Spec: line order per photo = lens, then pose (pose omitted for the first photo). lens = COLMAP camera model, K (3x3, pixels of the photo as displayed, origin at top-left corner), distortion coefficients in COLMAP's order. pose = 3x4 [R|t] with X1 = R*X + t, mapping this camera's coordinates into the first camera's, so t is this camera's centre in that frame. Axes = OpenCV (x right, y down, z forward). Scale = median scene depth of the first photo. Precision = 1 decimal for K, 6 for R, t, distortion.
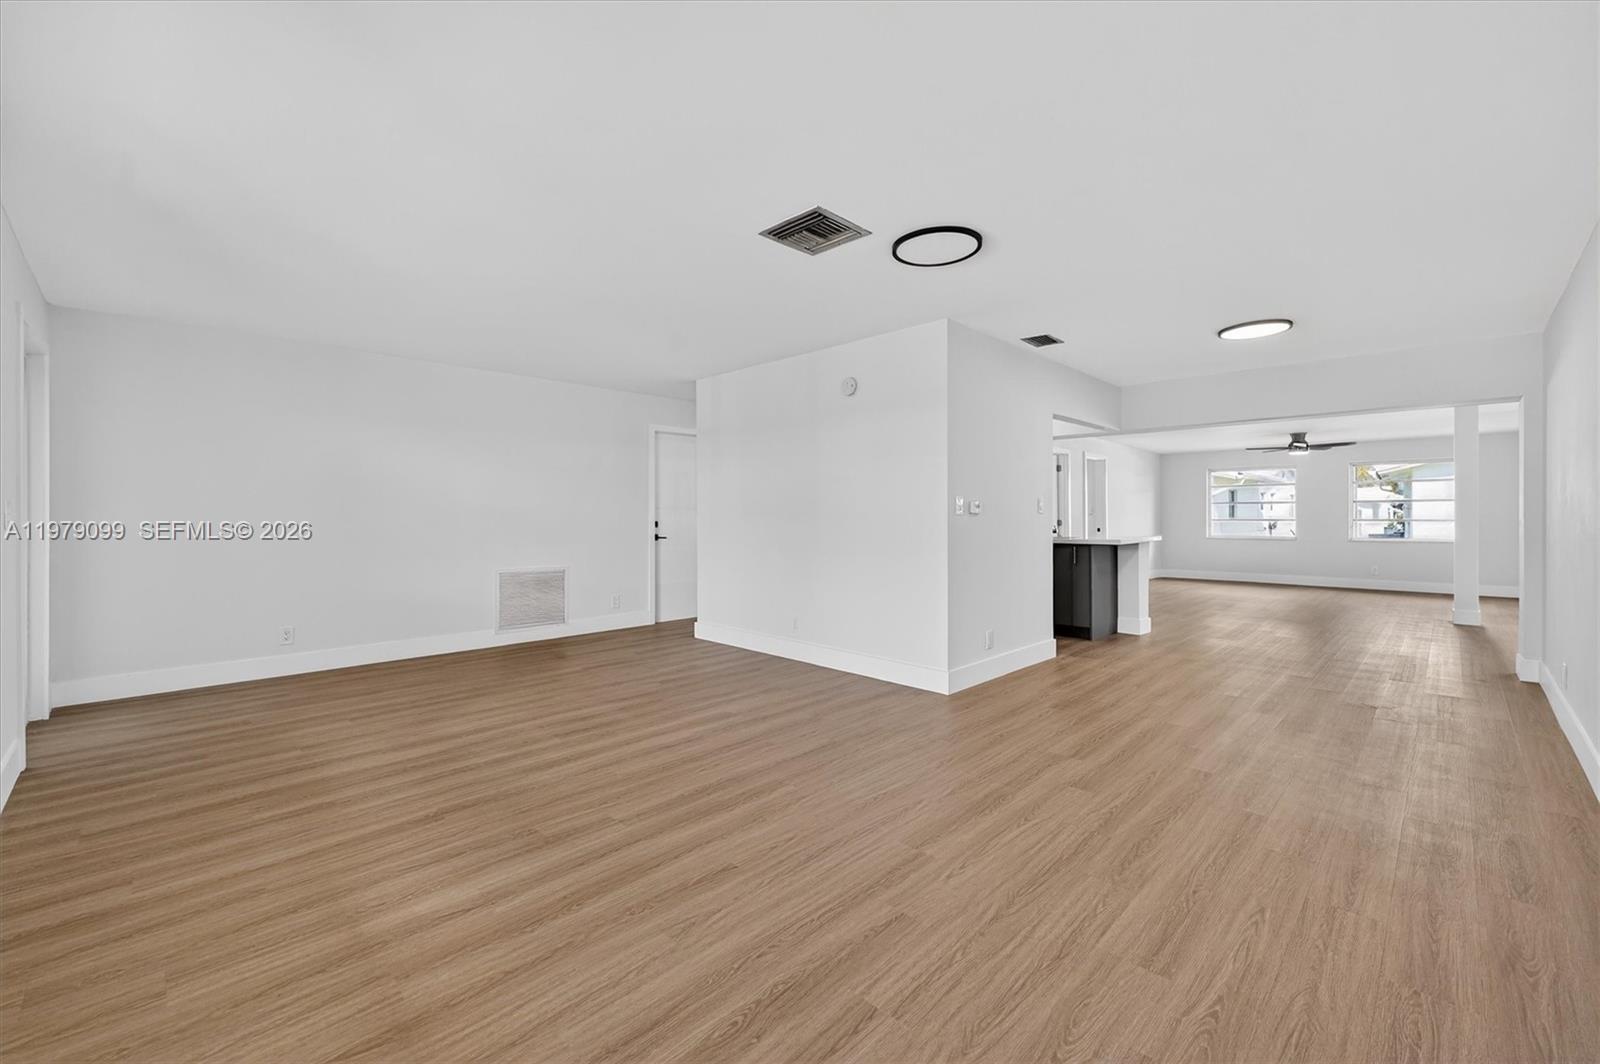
lens RADIAL K [[659.4, 0, 797.0], [0, 659.4, 538.9], [0, 0, 1]] dist [-0.000269, -0.000252]
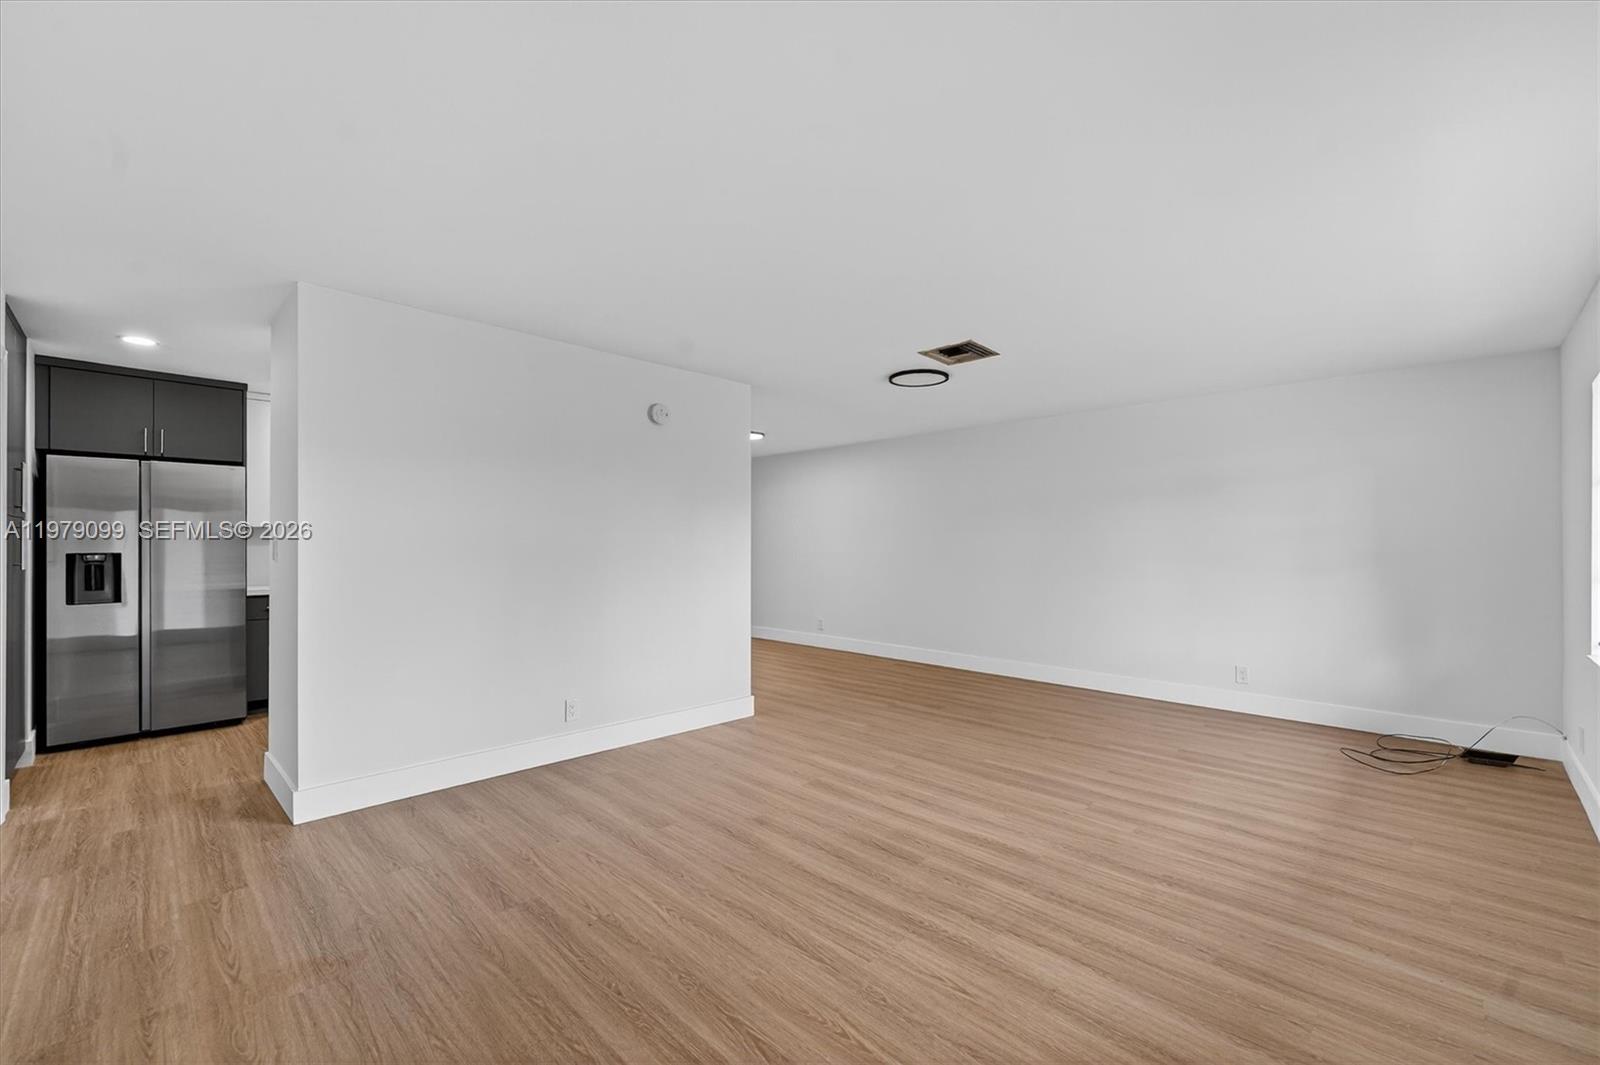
lens RADIAL K [[648.4, 0, 804.7], [0, 648.4, 544.9], [0, 0, 1]] dist [-0.008742, -0.000361]
pose [[-0.008961, 0.001254, 0.999959, -1.346890], [0.033824, 0.999427, -0.000951, -0.079721], [-0.999388, 0.033814, -0.008998, 1.375500]]
